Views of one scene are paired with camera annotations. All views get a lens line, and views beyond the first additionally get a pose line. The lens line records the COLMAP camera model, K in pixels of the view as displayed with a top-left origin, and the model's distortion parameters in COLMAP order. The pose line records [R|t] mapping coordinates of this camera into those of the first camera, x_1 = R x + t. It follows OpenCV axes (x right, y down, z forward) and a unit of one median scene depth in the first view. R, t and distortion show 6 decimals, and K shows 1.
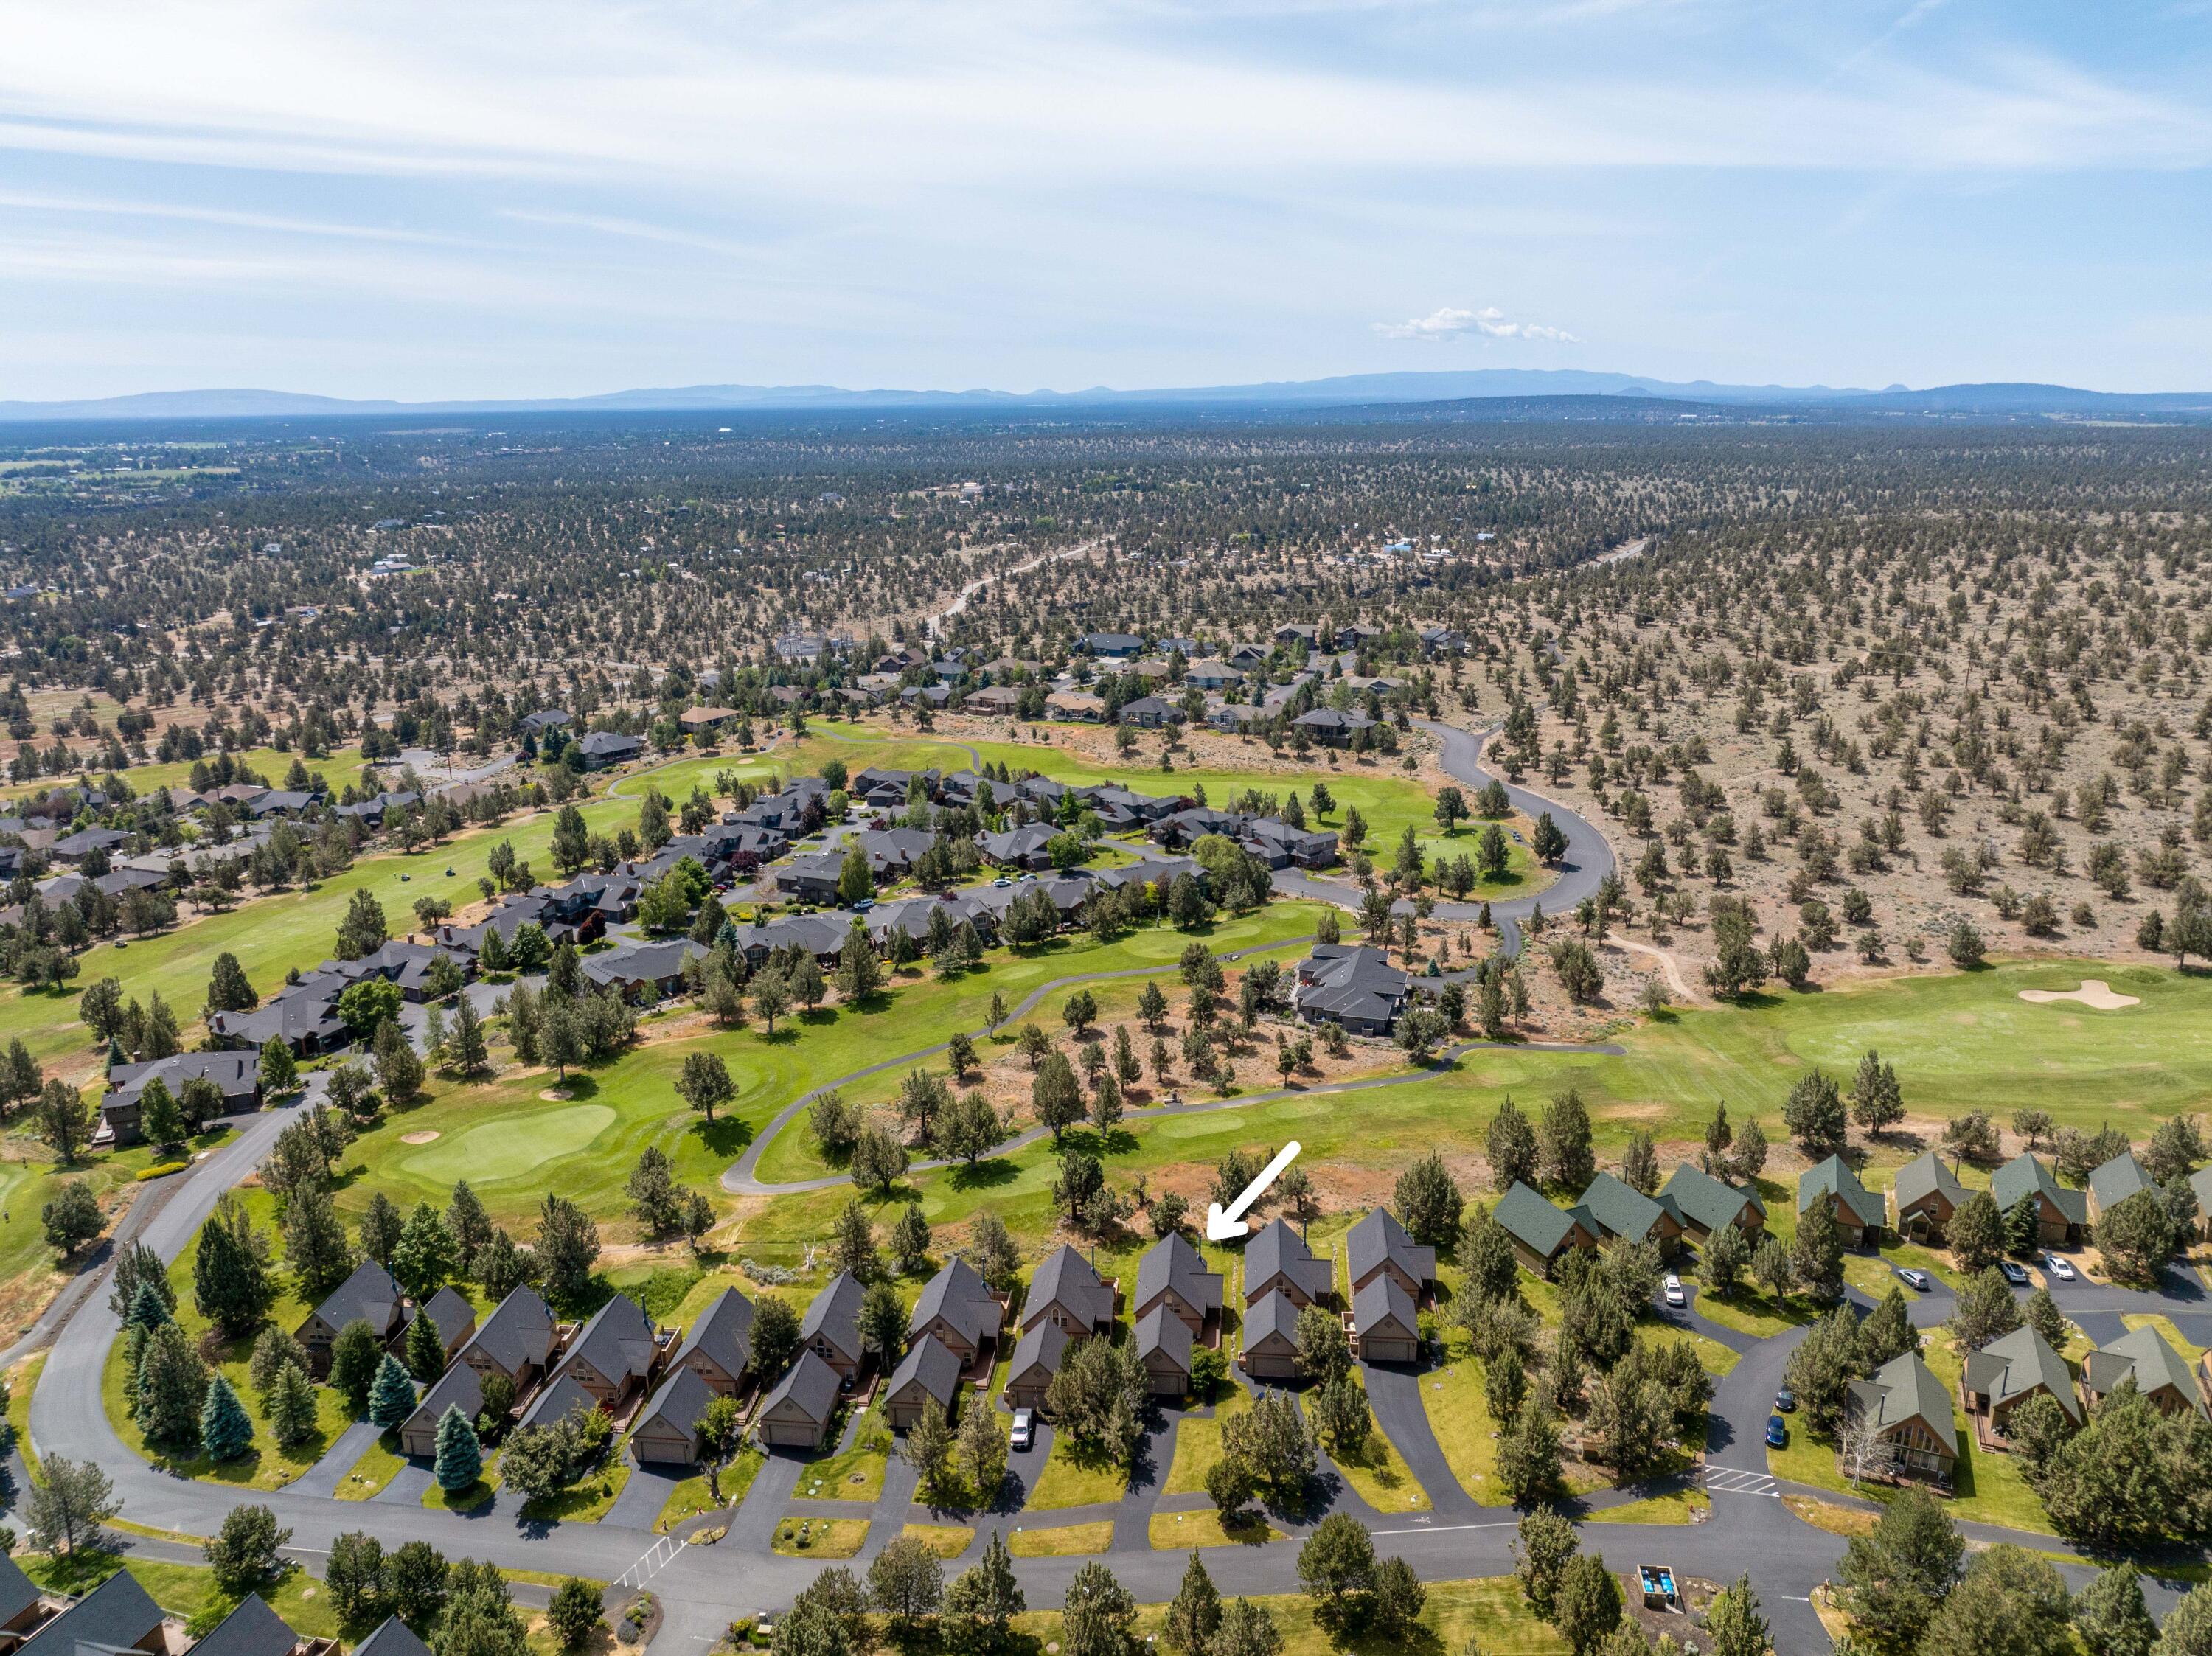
lens RADIAL K [[1559.3, 0, 1116.4], [0, 1559.3, 832.8], [0, 0, 1]] dist [-0.053038, 0.022568]
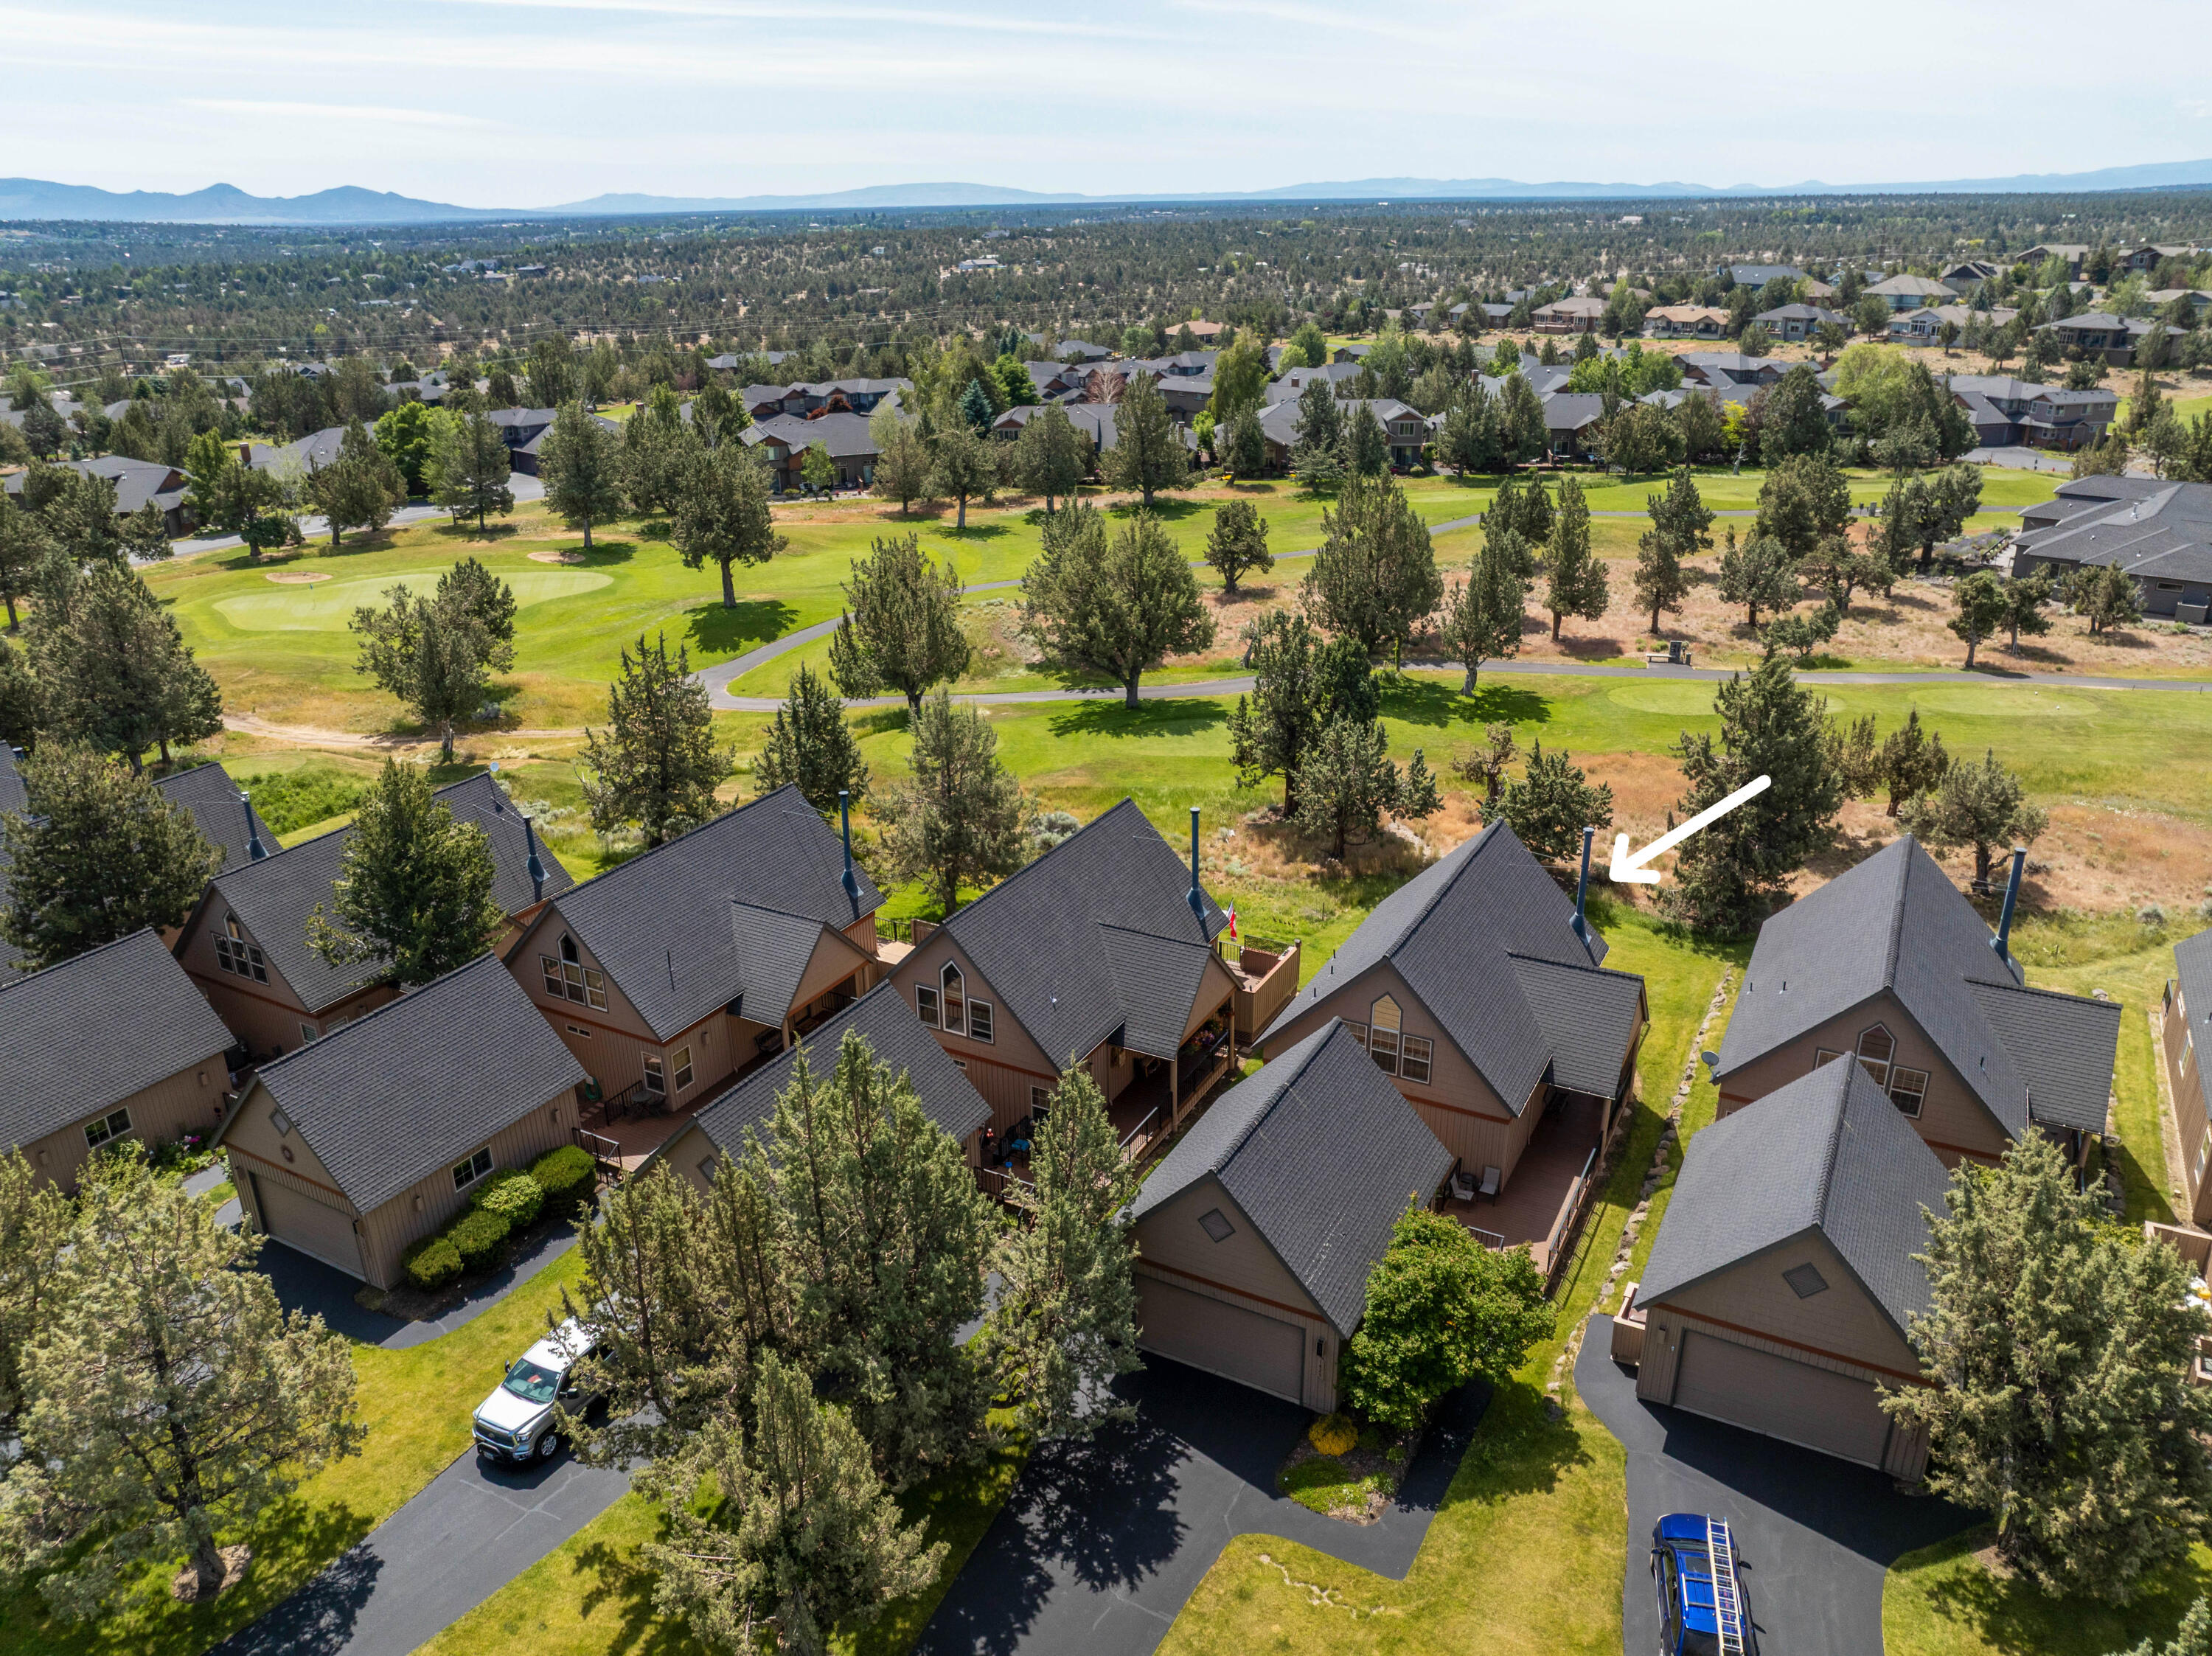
lens RADIAL K [[1559.3, 0, 1104.8], [0, 1559.3, 829.9], [0, 0, 1]] dist [-0.053038, 0.022568]
pose [[0.915848, 0.139247, -0.376606, 0.042373], [-0.094558, 0.986358, 0.134746, 0.122906], [0.390232, -0.087796, 0.916521, 0.384460]]
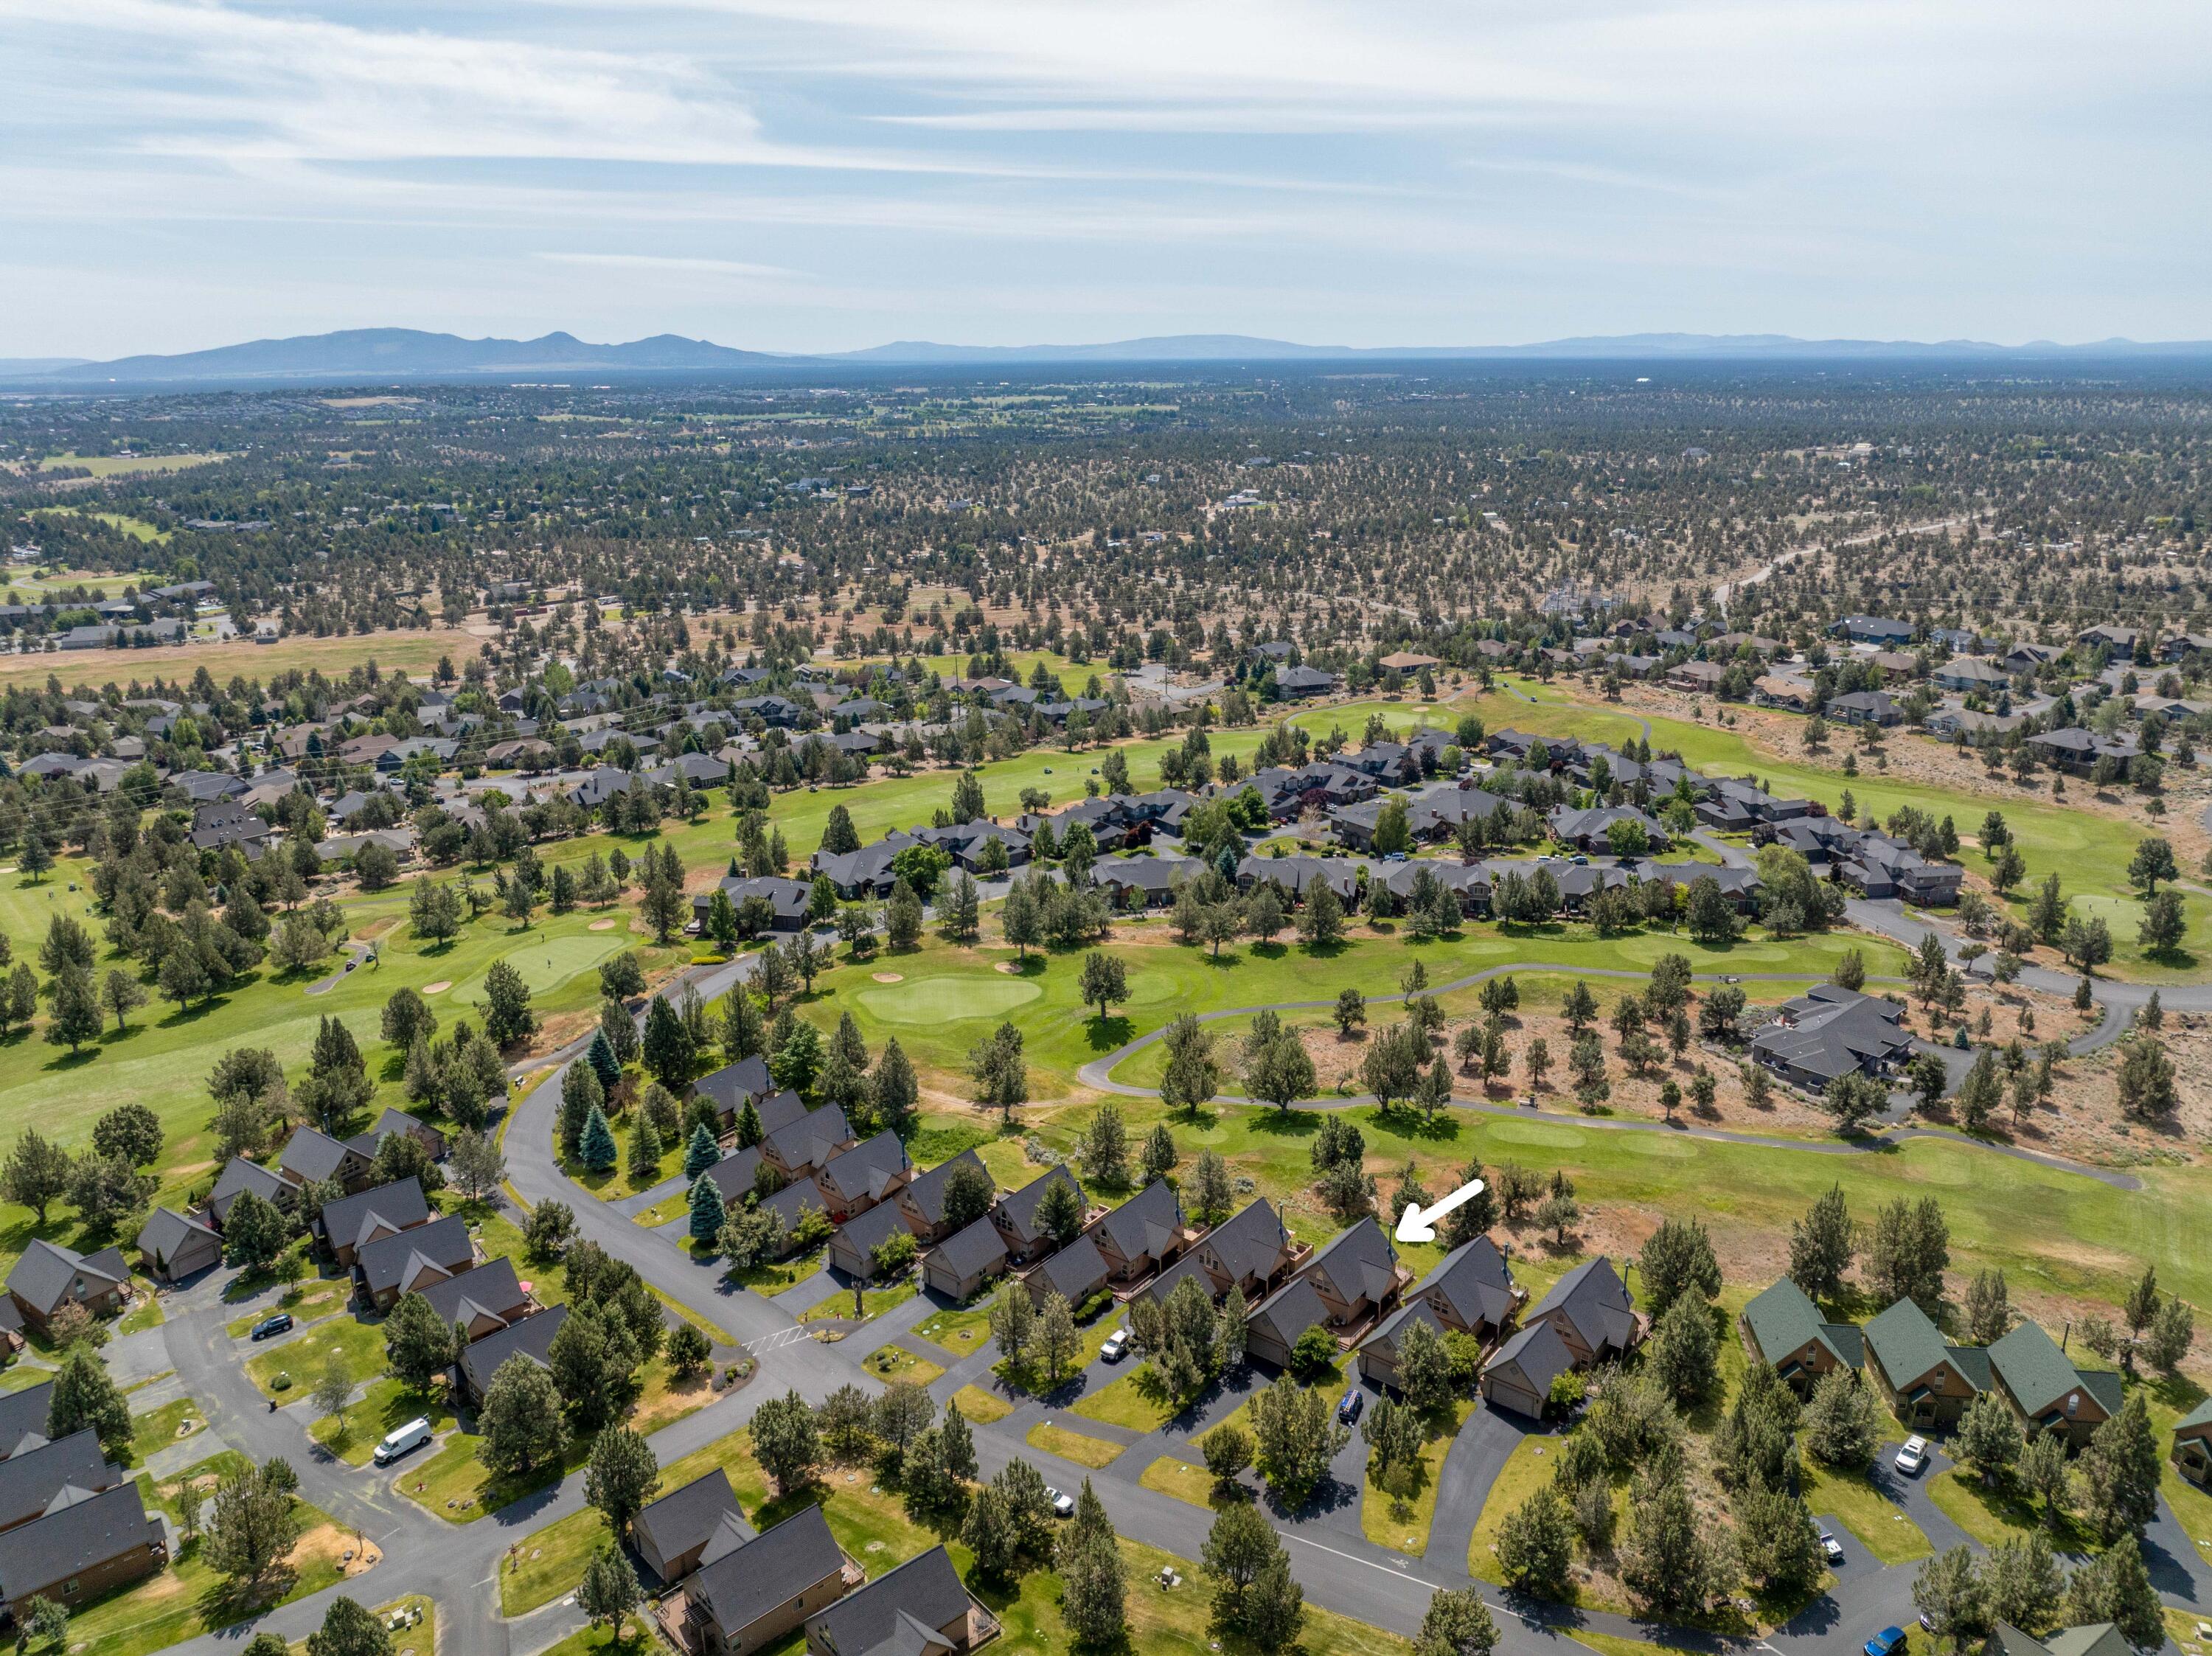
lens RADIAL K [[1559.3, 0, 1105.4], [0, 1559.3, 840.7], [0, 0, 1]] dist [-0.053038, 0.022568]
pose [[0.839293, 0.158491, -0.520066, 0.197903], [-0.139710, 0.987316, 0.075419, -0.013742], [0.525422, 0.009360, 0.850790, 0.045505]]
